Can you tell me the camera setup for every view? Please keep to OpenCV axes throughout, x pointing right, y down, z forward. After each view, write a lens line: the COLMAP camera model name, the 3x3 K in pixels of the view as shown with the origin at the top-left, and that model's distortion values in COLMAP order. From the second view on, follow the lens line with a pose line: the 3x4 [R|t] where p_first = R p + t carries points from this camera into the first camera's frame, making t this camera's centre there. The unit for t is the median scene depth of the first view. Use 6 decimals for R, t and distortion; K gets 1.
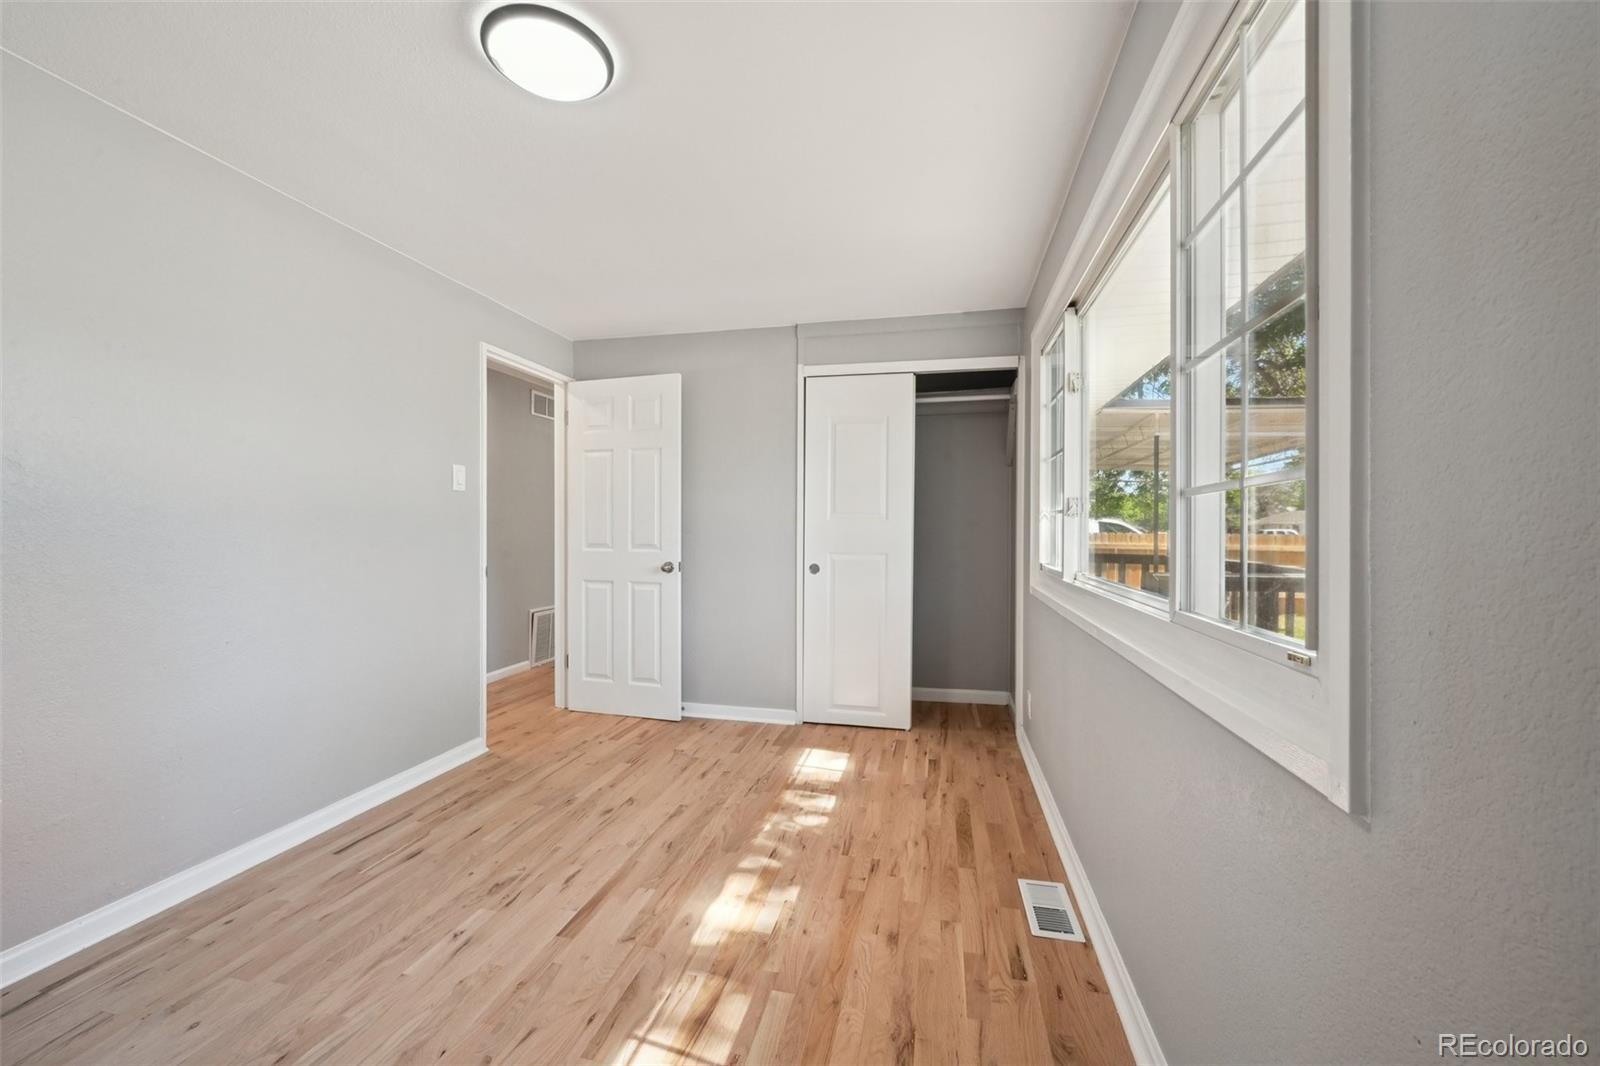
lens RADIAL K [[638.3, 0, 800.0], [0, 638.3, 533.0], [0, 0, 1]] dist [-0.001603, 0.000028]
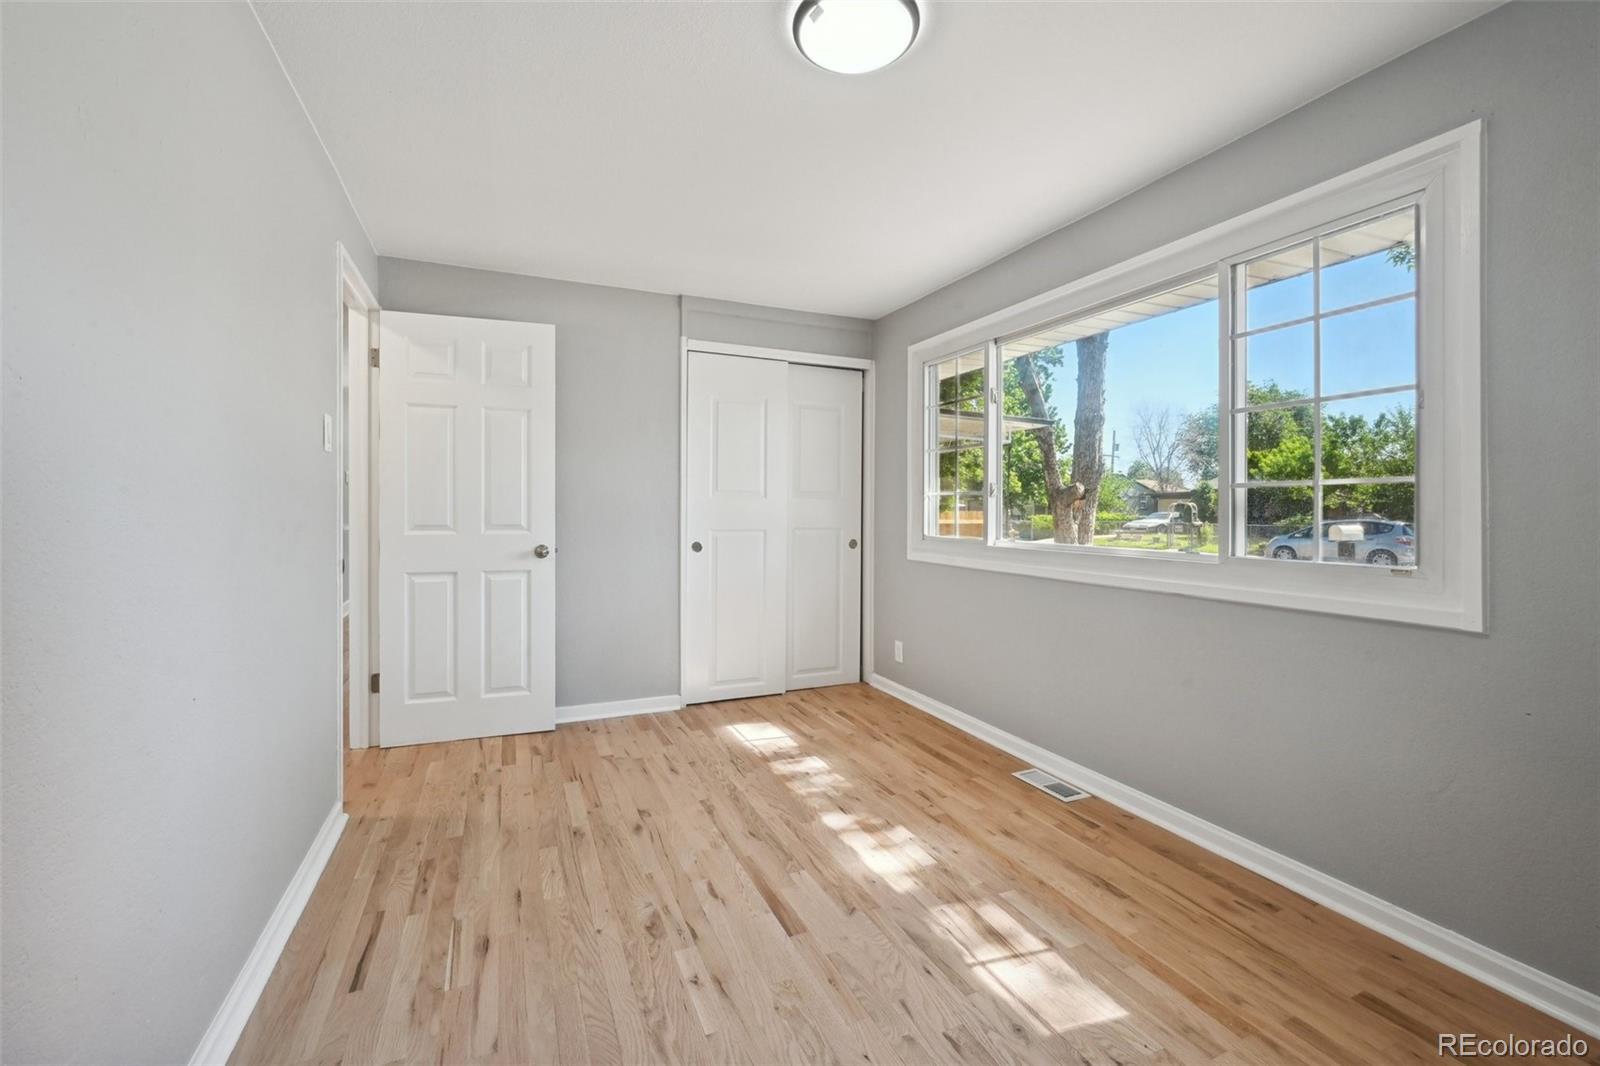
lens RADIAL K [[652.2, 0, 791.4], [0, 652.2, 509.2], [0, 0, 1]] dist [-0.000088, 0.000081]
pose [[0.807094, -0.002795, 0.590416, -0.611951], [0.003717, 0.999993, -0.000348, -0.001264], [-0.590411, 0.002475, 0.807099, 0.139161]]
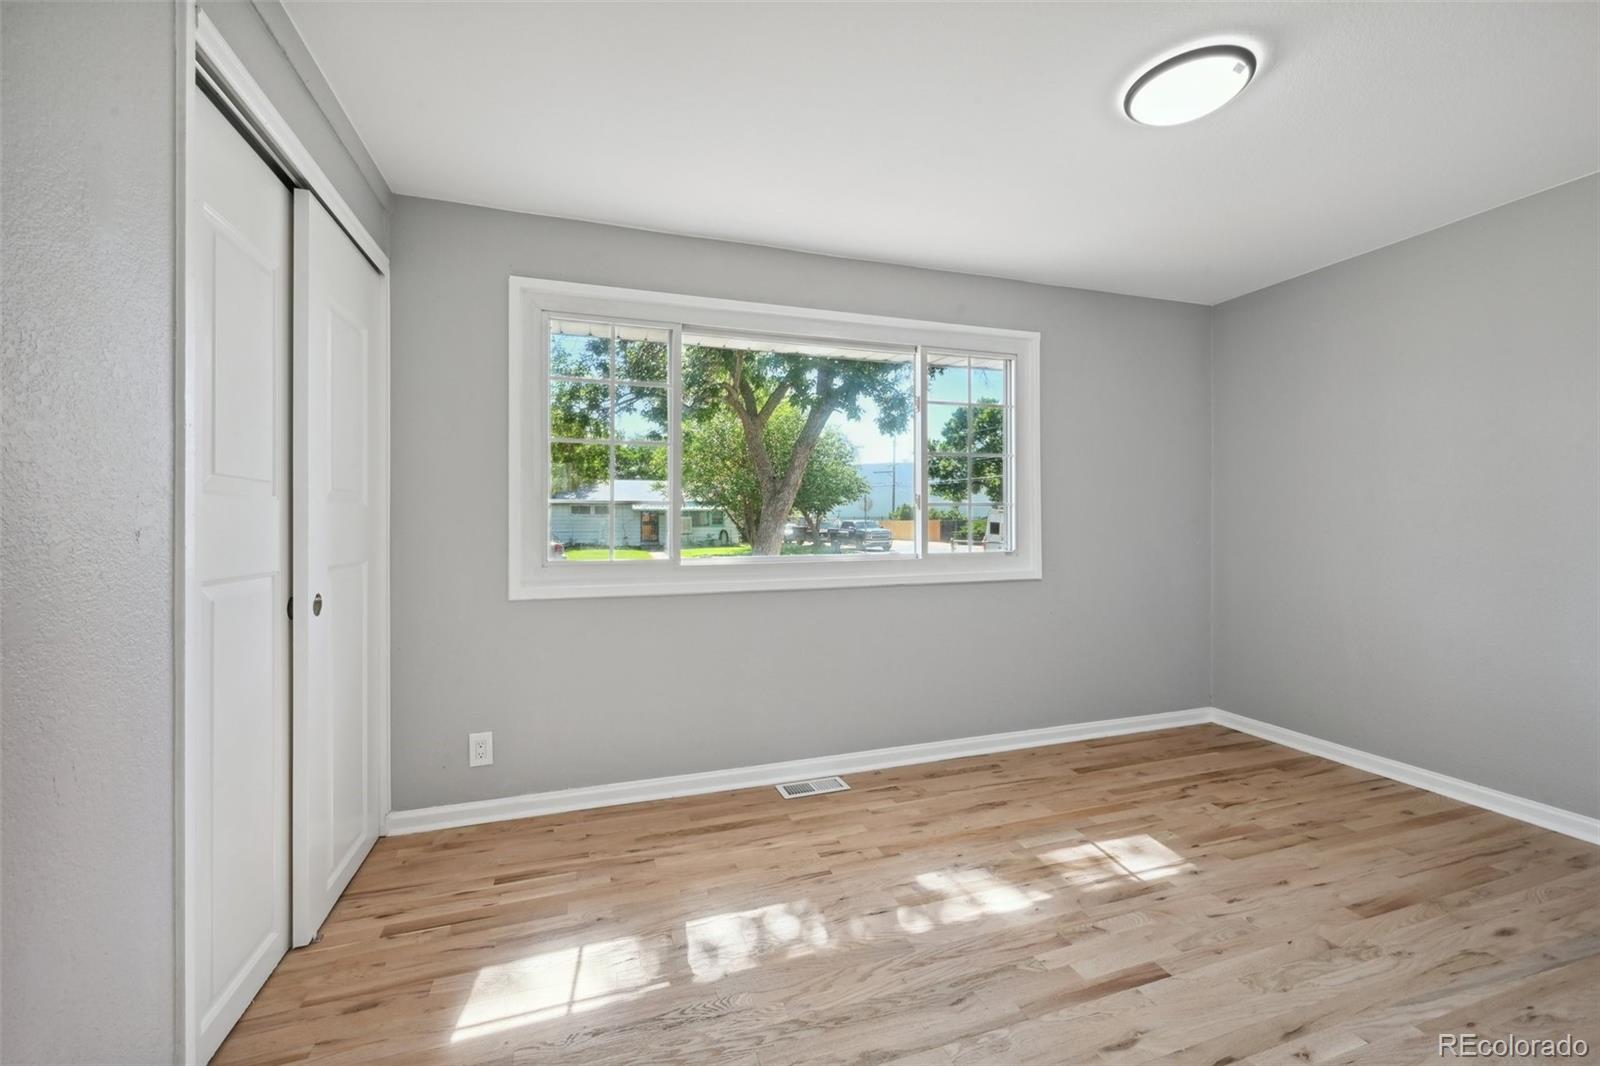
lens RADIAL K [[646.6, 0, 802.4], [0, 646.6, 515.3], [0, 0, 1]] dist [0.000002, 0.000047]
pose [[-0.517395, 0.005268, 0.855730, -0.572969], [0.006042, 0.999979, -0.002503, -0.005981], [-0.855725, 0.003875, -0.517416, 1.224549]]
